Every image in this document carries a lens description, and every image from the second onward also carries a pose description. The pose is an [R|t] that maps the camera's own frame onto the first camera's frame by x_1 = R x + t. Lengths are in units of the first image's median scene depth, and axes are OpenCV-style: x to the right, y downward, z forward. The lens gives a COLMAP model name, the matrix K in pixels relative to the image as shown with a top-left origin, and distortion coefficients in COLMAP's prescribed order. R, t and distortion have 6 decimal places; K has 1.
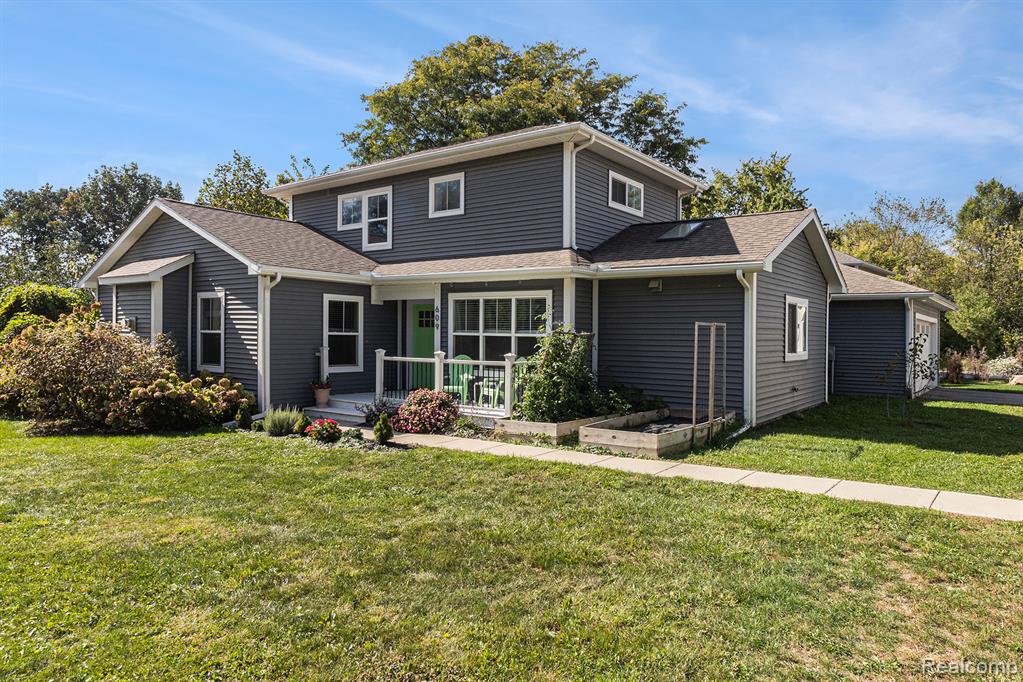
lens RADIAL K [[643.1, 0, 514.6], [0, 643.1, 348.8], [0, 0, 1]] dist [0.001403, 0.000540]
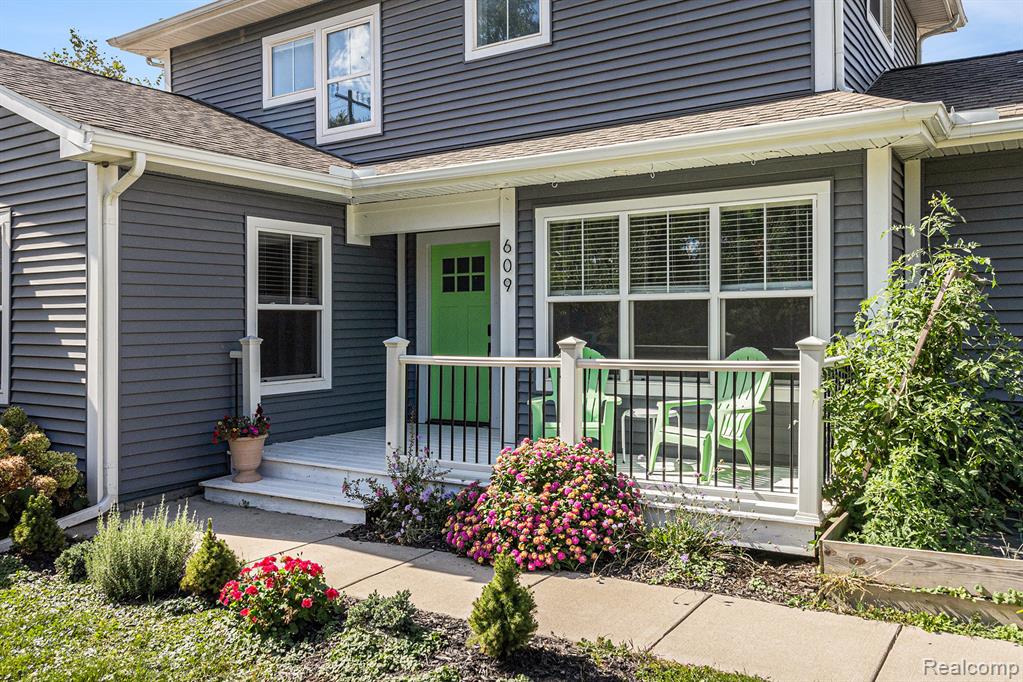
lens RADIAL K [[828.9, 0, 498.0], [0, 828.9, 301.8], [0, 0, 1]] dist [0.045700, -0.000826]
pose [[0.998785, -0.022196, 0.044009, -0.154696], [0.024383, 0.998462, -0.049791, 0.005509], [-0.042837, 0.050804, 0.997790, 0.435811]]
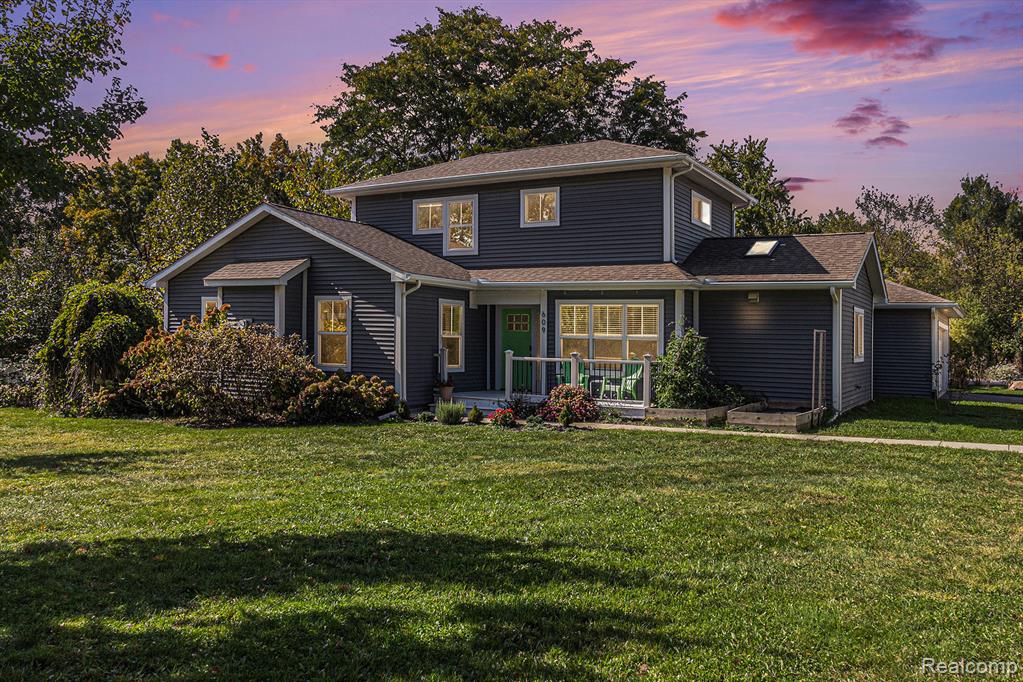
lens RADIAL K [[811.5, 0, 511.5], [0, 811.5, 341.0], [0, 0, 1]] dist [0.004842, 0.001144]
pose [[0.991659, 0.006893, 0.128703, -0.355232], [-0.004408, 0.999798, -0.019587, 0.010996], [-0.128812, 0.018856, 0.991490, -0.356960]]
